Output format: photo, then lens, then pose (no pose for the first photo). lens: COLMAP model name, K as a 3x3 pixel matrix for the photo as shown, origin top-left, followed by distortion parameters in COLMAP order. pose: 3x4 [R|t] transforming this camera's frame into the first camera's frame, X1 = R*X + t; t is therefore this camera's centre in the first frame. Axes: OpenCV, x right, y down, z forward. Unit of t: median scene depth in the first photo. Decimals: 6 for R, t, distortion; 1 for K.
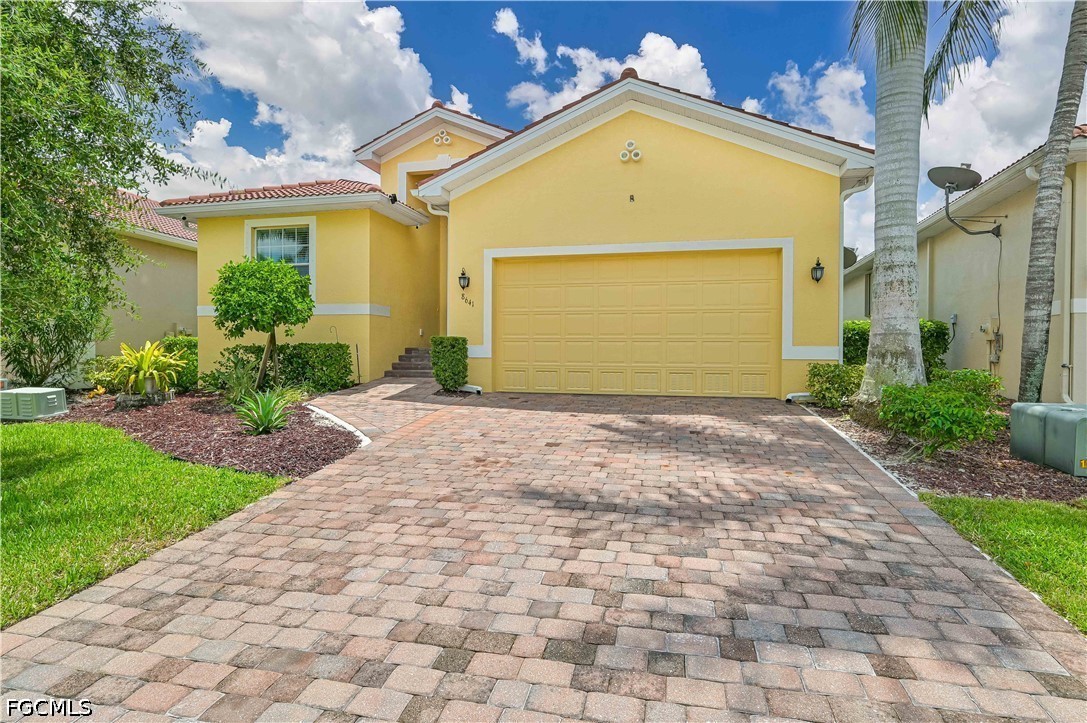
lens RADIAL K [[550.7, 0, 543.5], [0, 550.7, 361.5], [0, 0, 1]] dist [-0.000898, -0.000162]
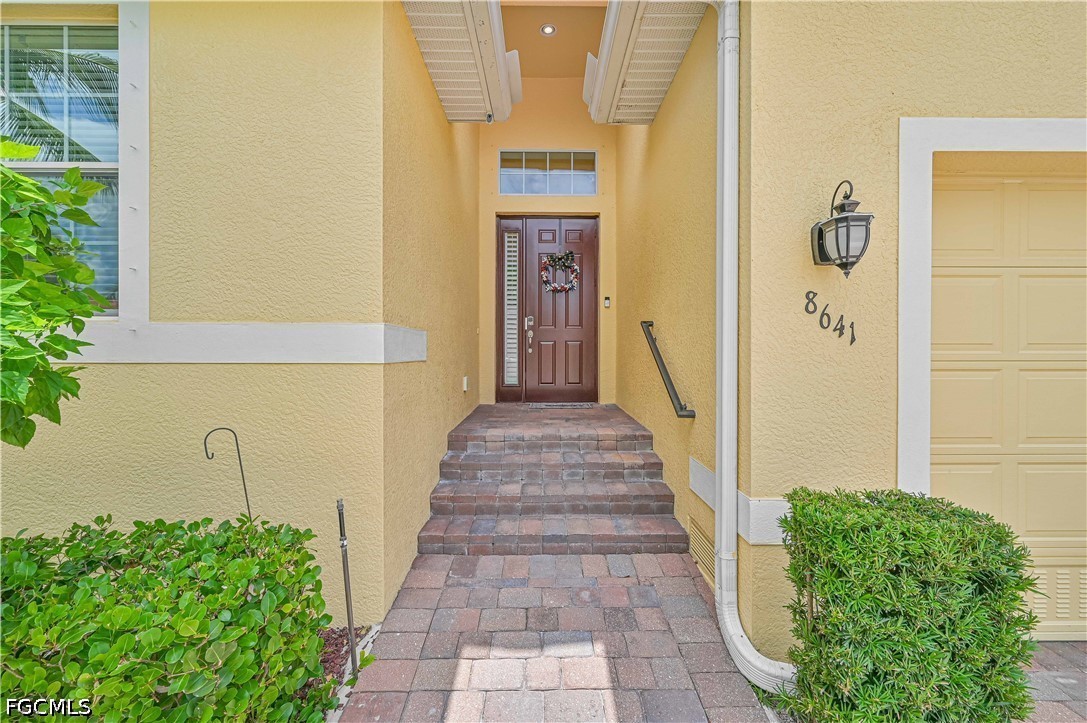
lens RADIAL K [[430.8, 0, 543.3], [0, 430.8, 354.6], [0, 0, 1]] dist [-0.001208, -0.000217]
pose [[0.973950, -0.008155, 0.226616, -0.445869], [0.010808, 0.999887, -0.010469, -0.135431], [-0.226505, 0.012646, 0.973928, 1.209496]]
